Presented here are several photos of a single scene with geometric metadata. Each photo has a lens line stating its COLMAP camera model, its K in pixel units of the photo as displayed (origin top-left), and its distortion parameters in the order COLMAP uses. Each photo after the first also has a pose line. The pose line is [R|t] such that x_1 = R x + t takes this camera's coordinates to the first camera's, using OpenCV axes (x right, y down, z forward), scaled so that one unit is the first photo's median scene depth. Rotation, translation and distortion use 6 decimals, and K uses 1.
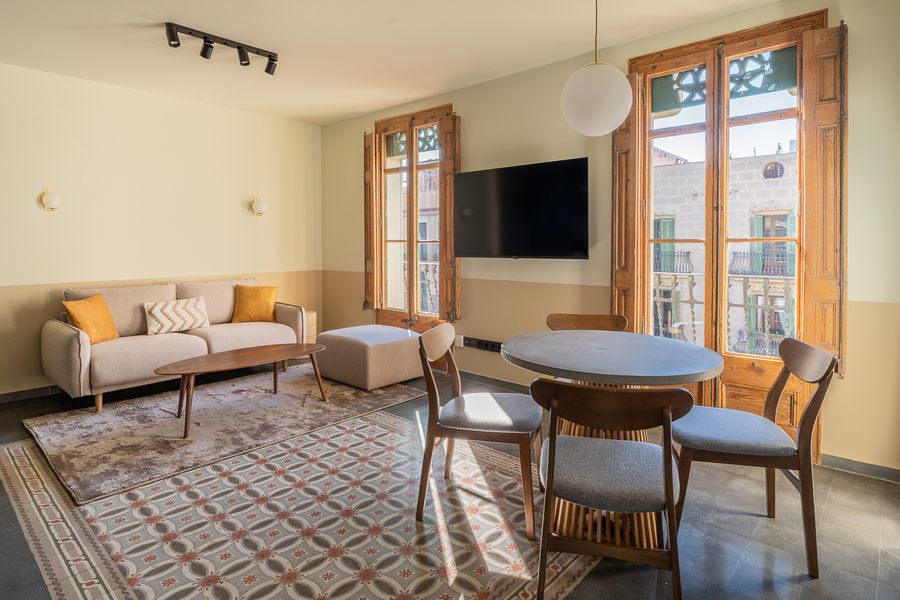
lens RADIAL K [[519.4, 0, 447.4], [0, 519.4, 252.1], [0, 0, 1]] dist [0.008890, -0.000369]
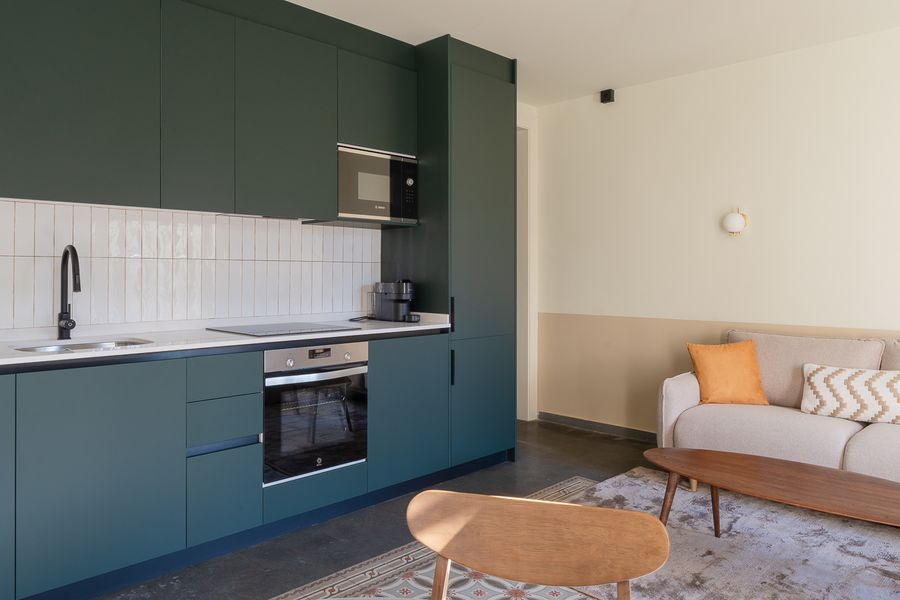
lens RADIAL K [[646.6, 0, 415.2], [0, 646.6, 270.4], [0, 0, 1]] dist [0.035751, -0.000236]
pose [[-0.045763, 0.002160, -0.998950, 0.282143], [-0.022559, 0.999740, 0.003196, -0.013043], [0.998698, 0.022681, -0.045703, 0.540955]]
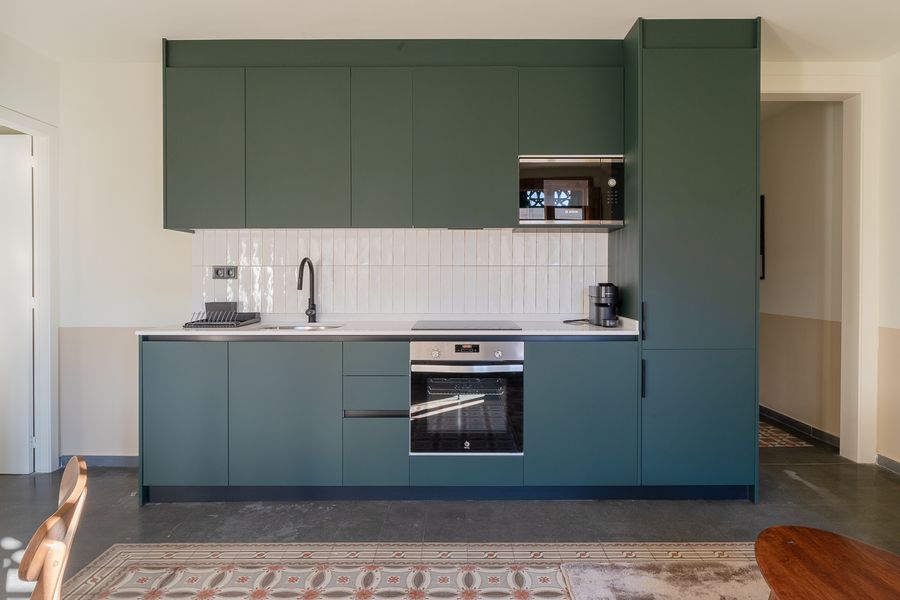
lens RADIAL K [[547.2, 0, 453.6], [0, 547.2, 278.4], [0, 0, 1]] dist [0.011579, 0.002358]
pose [[-0.718587, 0.009169, -0.695377, 0.049625], [-0.009802, 0.999680, 0.023311, -0.018853], [0.695368, 0.023567, -0.718267, 0.880953]]
